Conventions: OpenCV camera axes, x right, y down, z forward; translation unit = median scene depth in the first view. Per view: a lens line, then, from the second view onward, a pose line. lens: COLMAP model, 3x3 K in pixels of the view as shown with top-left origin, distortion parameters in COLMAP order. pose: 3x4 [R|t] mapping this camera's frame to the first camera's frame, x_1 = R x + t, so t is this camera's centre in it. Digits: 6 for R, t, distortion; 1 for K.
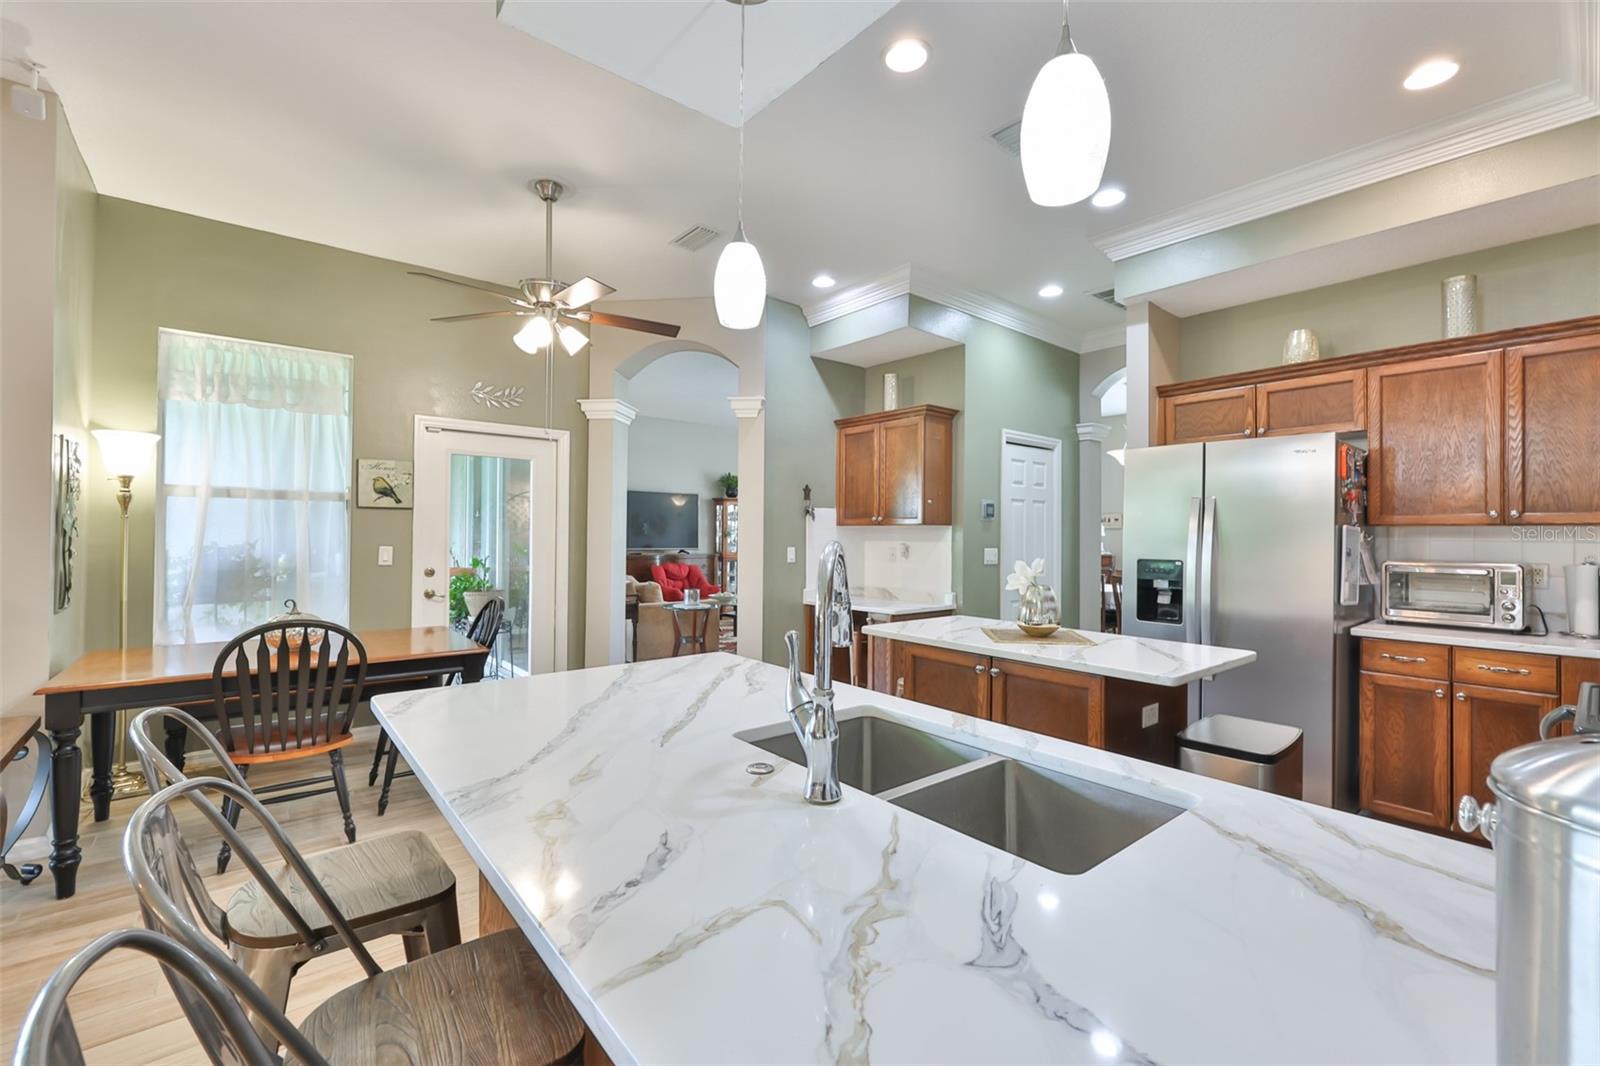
lens RADIAL K [[678.6, 0, 799.0], [0, 678.6, 530.4], [0, 0, 1]] dist [-0.000949, 0.000180]
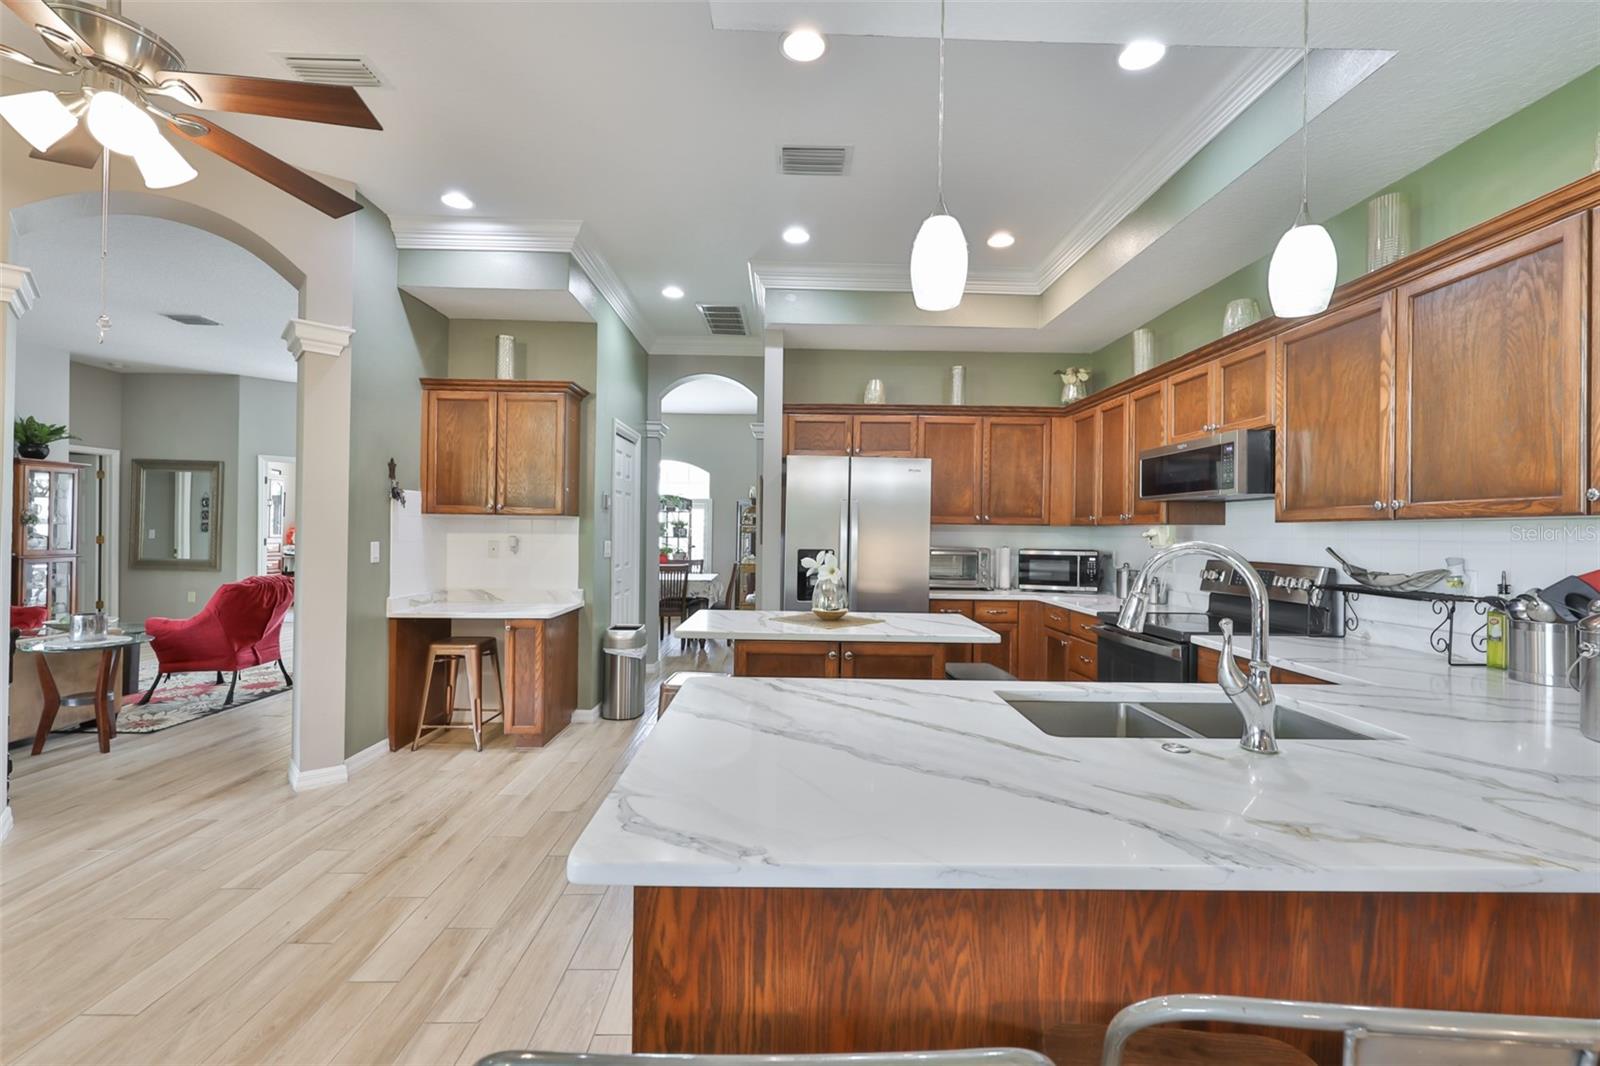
lens RADIAL K [[678.6, 0, 798.0], [0, 678.6, 531.2], [0, 0, 1]] dist [-0.000949, 0.000180]
pose [[0.621162, 0.000635, 0.783682, -0.312618], [-0.014848, 0.999830, 0.010960, -0.001556], [-0.783541, -0.018444, 0.621066, 0.191941]]
